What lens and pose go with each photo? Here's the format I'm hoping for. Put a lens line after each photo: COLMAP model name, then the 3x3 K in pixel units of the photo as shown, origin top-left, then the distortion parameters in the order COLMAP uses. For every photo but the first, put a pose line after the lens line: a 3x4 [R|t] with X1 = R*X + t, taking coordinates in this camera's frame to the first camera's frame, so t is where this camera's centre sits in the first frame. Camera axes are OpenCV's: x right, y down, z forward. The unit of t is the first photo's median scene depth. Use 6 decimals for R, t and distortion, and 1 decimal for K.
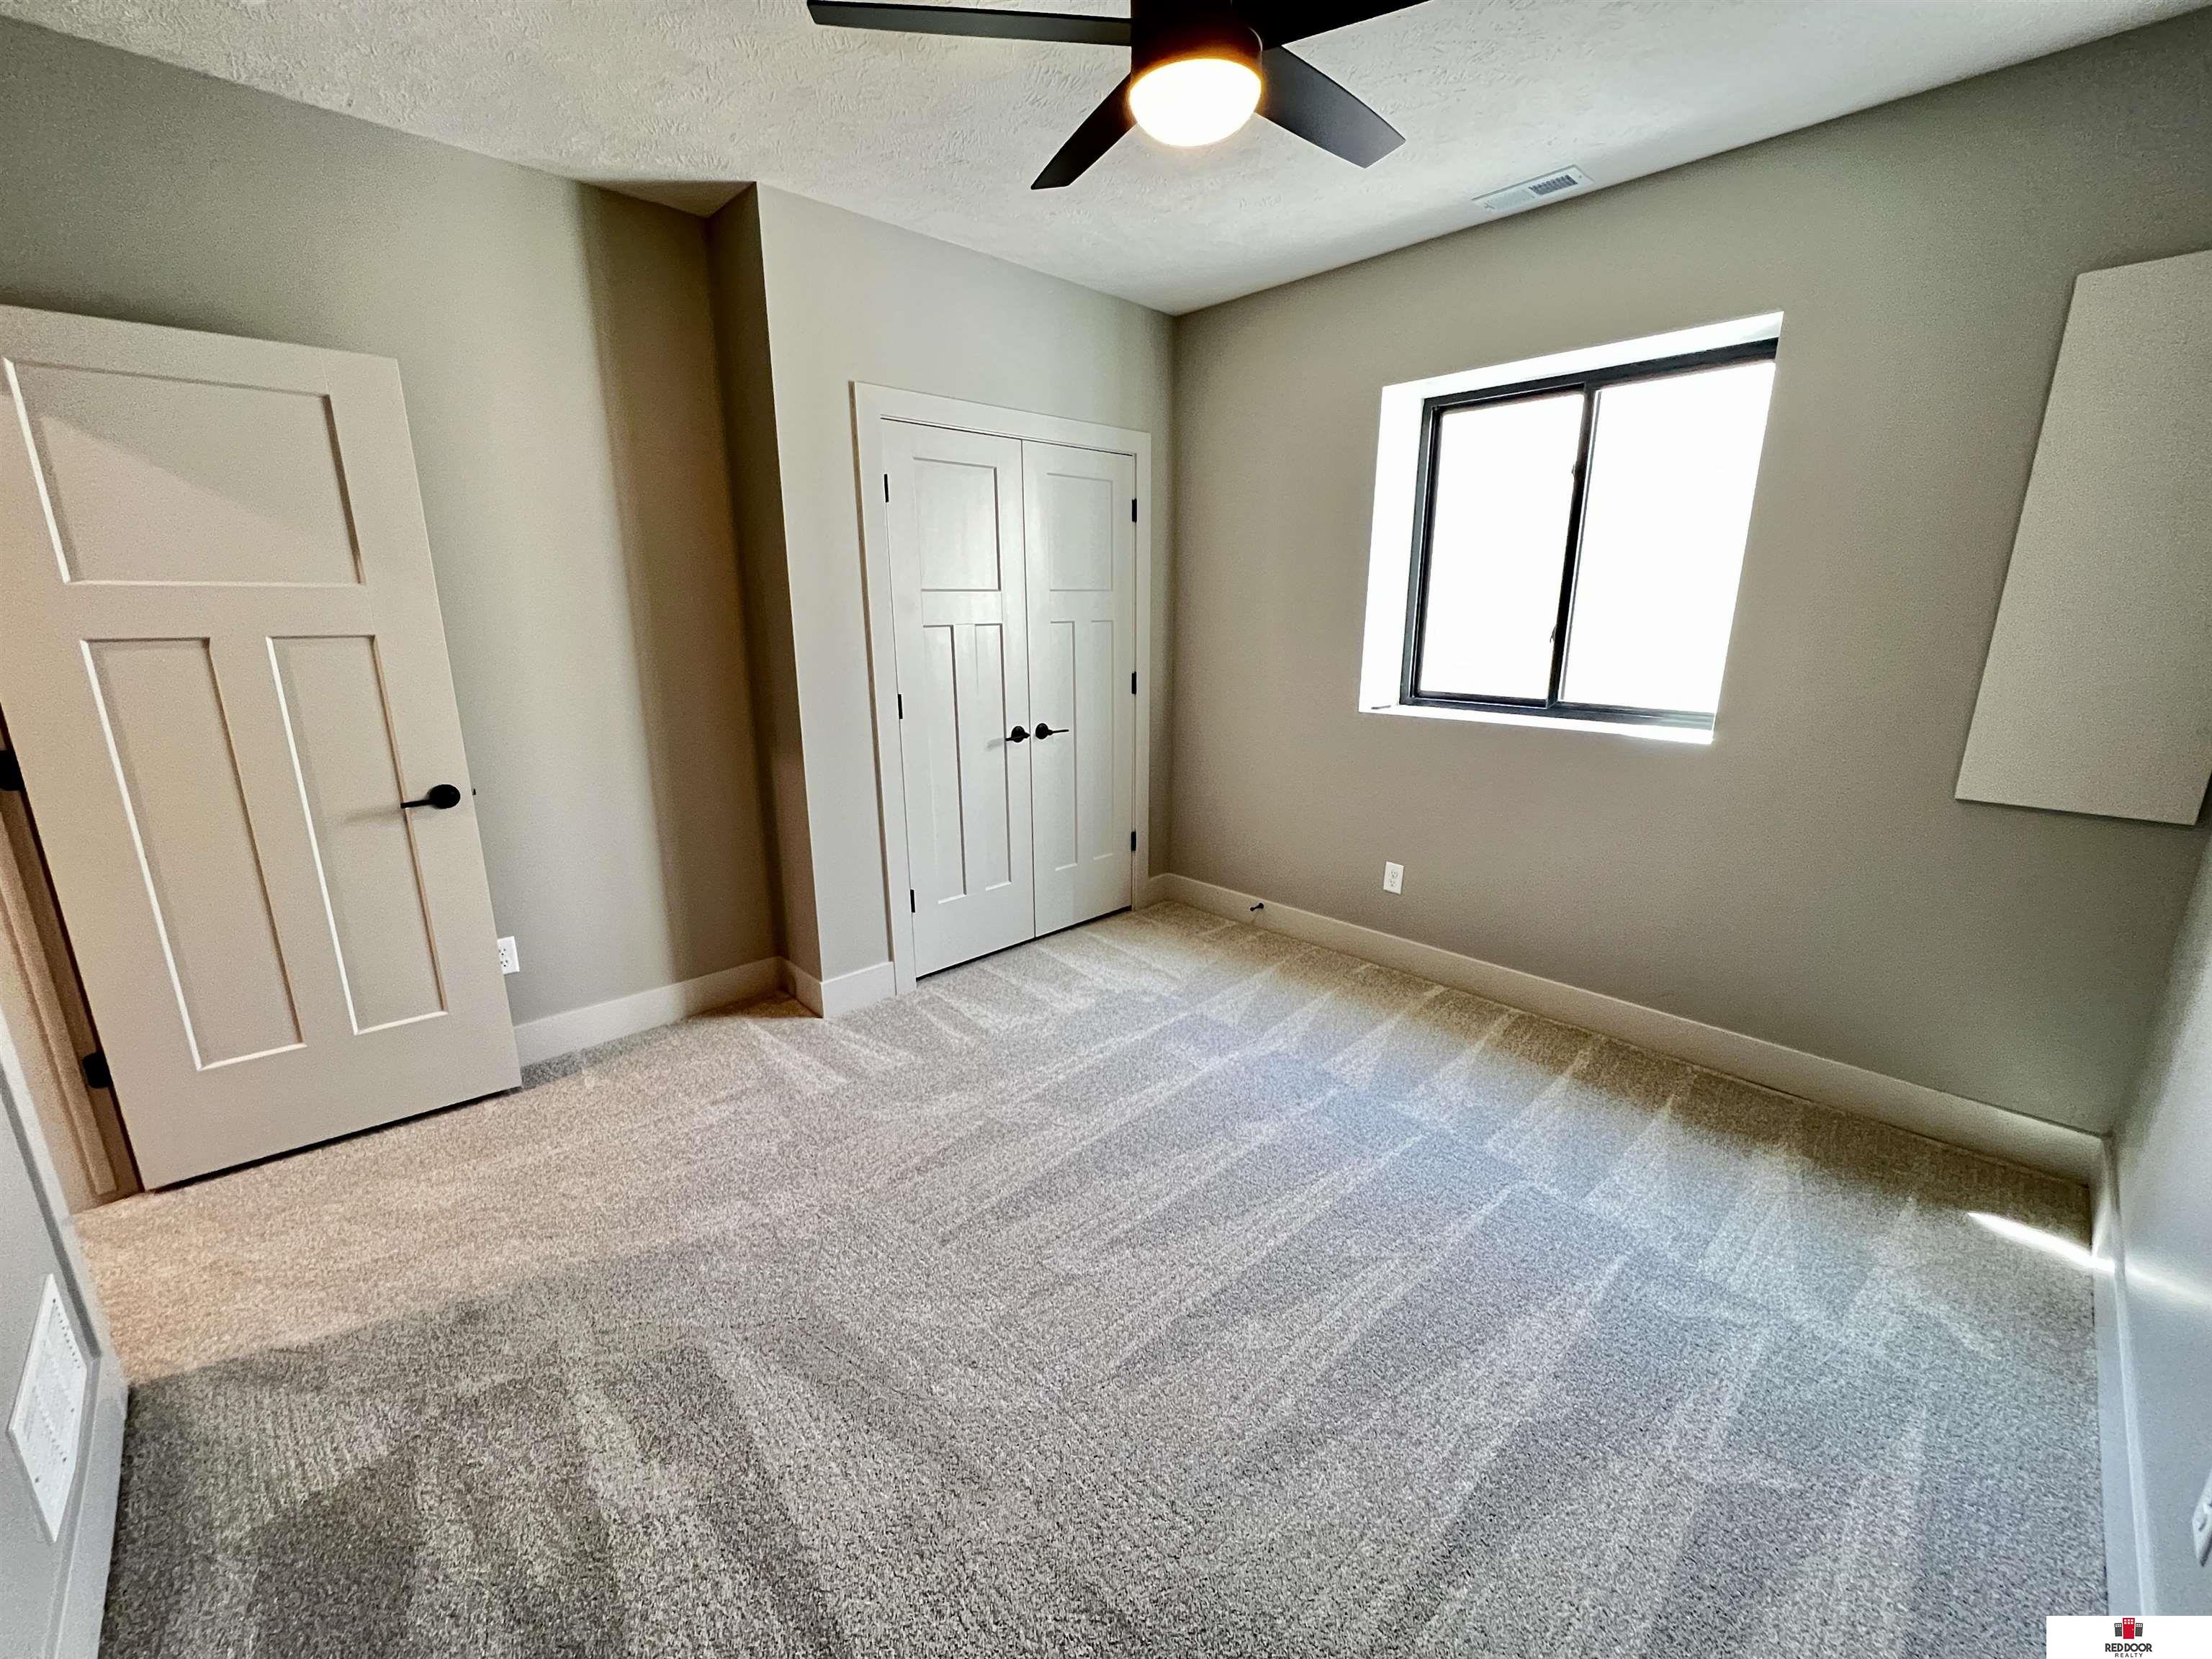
lens RADIAL K [[885.7, 0, 1099.3], [0, 885.7, 824.7], [0, 0, 1]] dist [-0.000664, 0.000657]
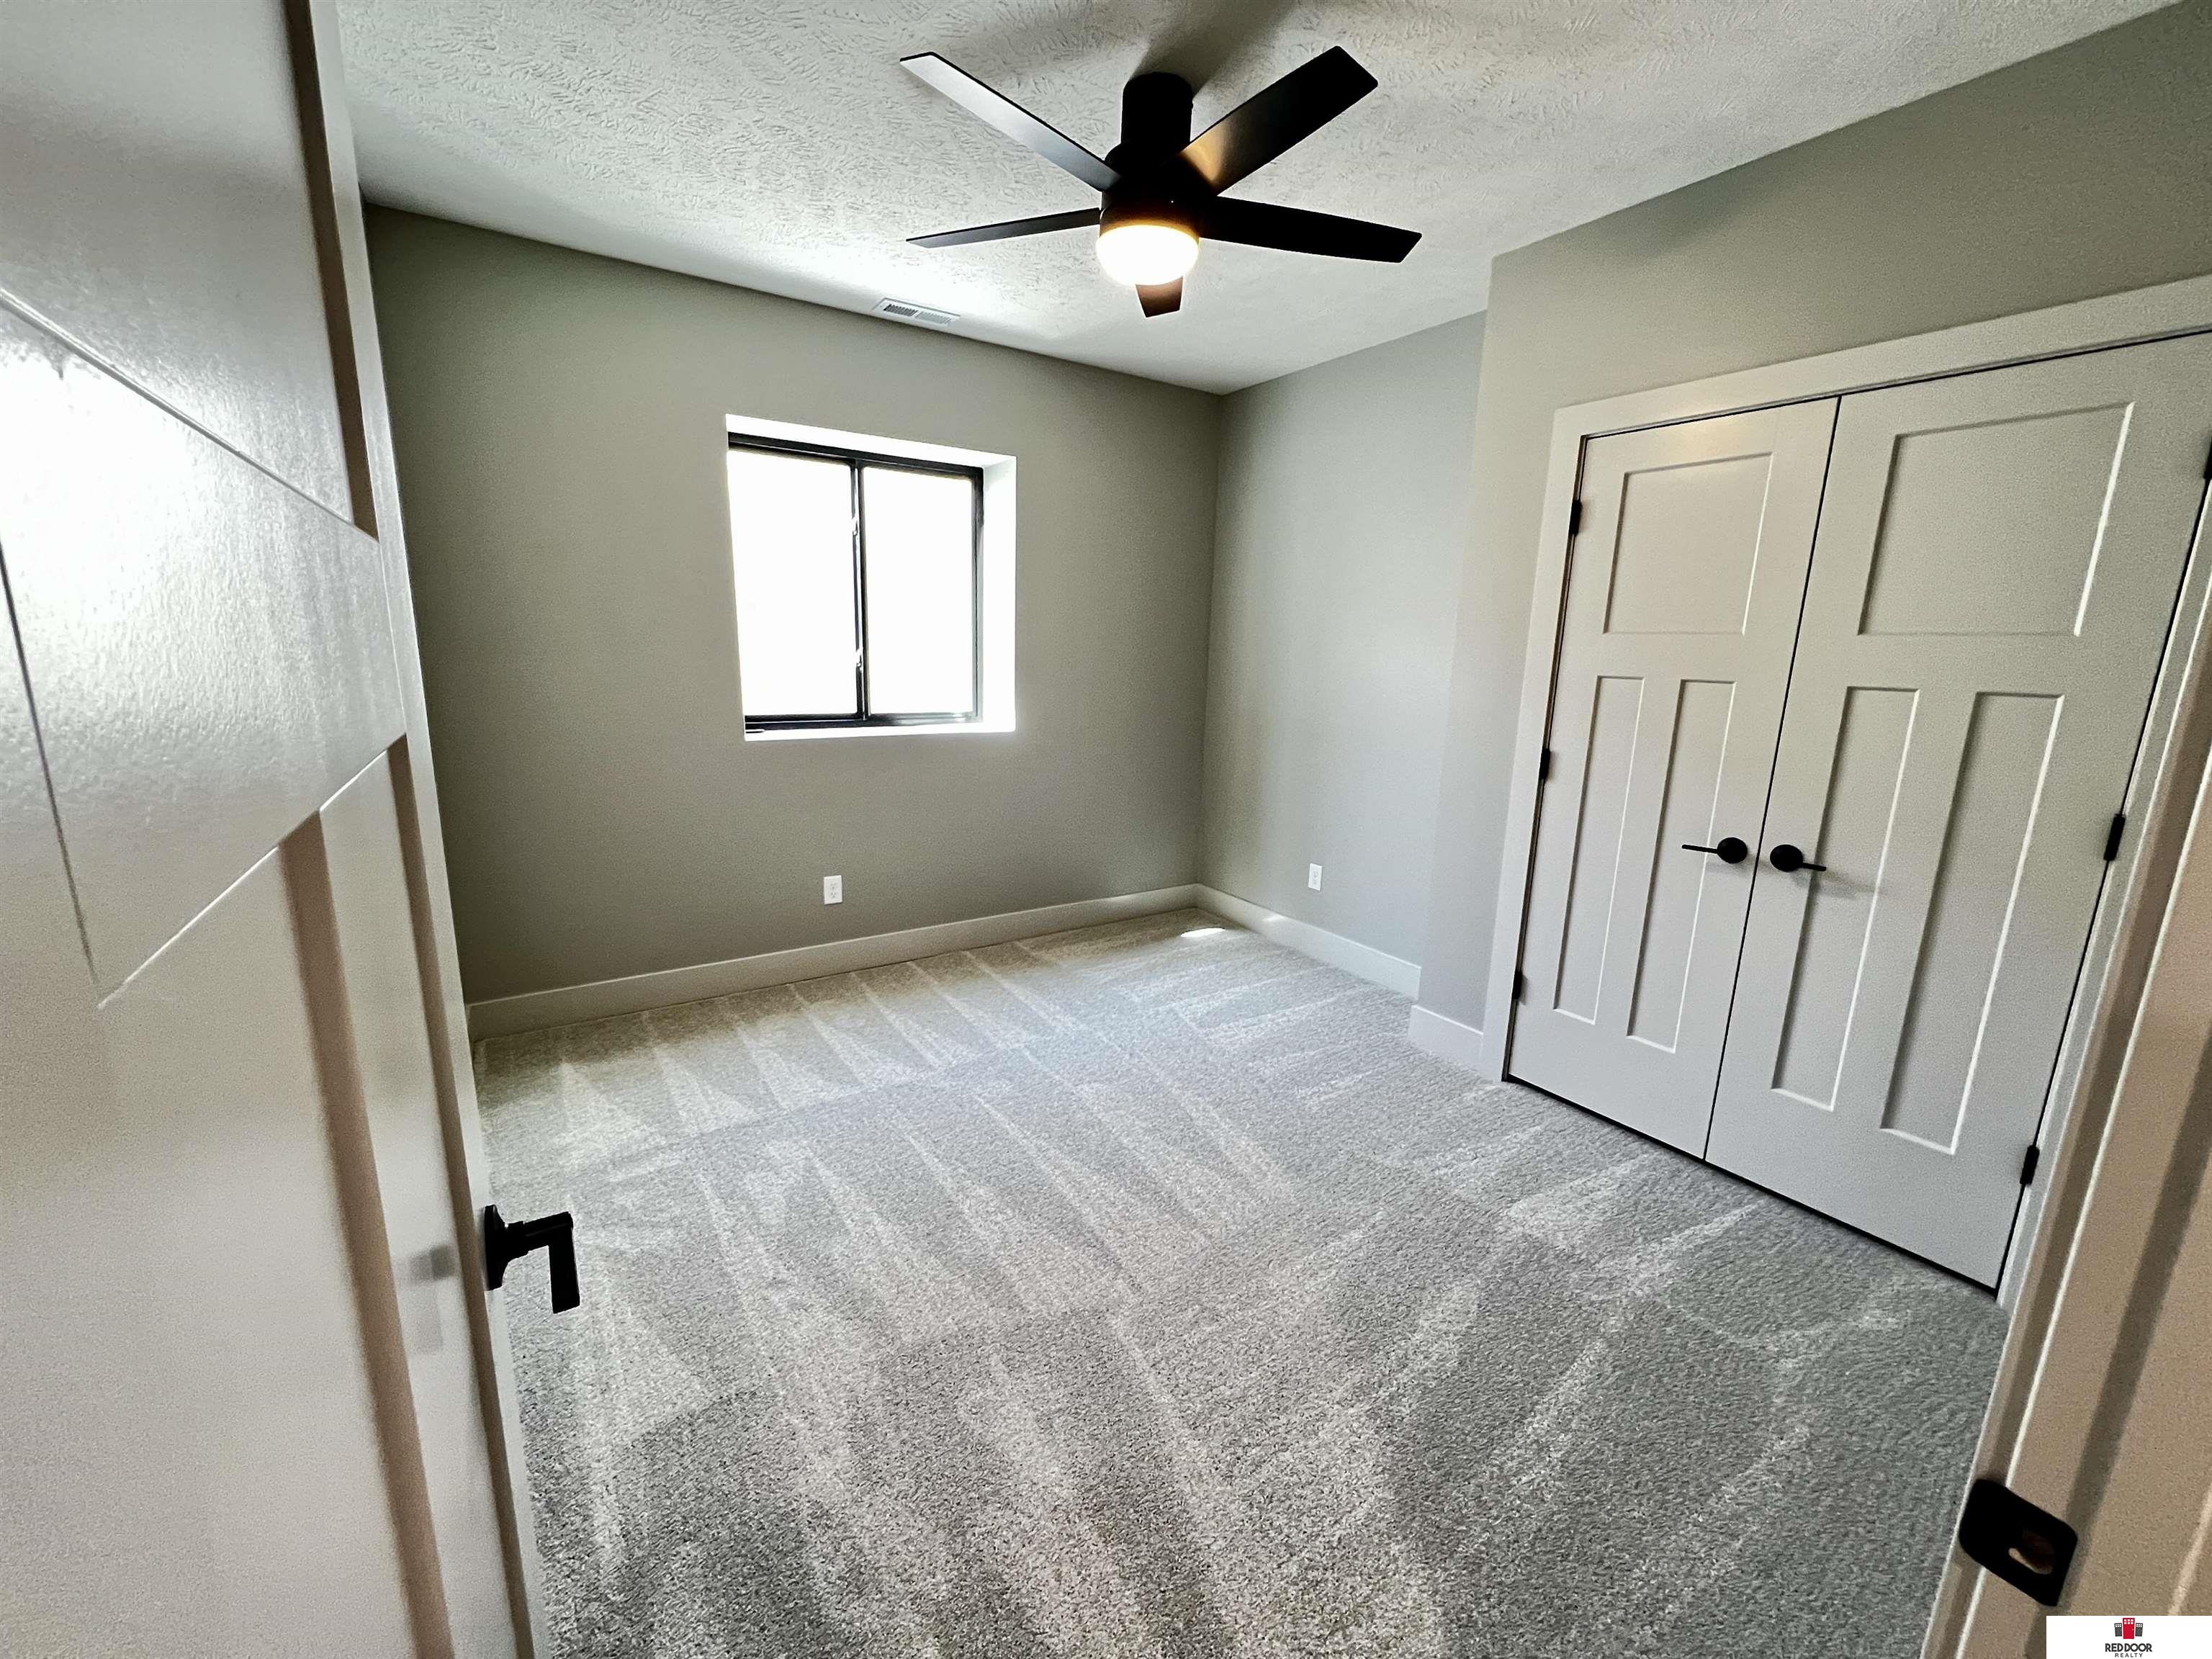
lens RADIAL K [[885.7, 0, 1099.1], [0, 885.7, 825.0], [0, 0, 1]] dist [-0.000664, 0.000657]
pose [[0.175784, -0.197312, 0.964452, -0.637212], [0.220286, 0.962748, 0.156813, -0.113754], [-0.959466, 0.184890, 0.212700, 0.462681]]
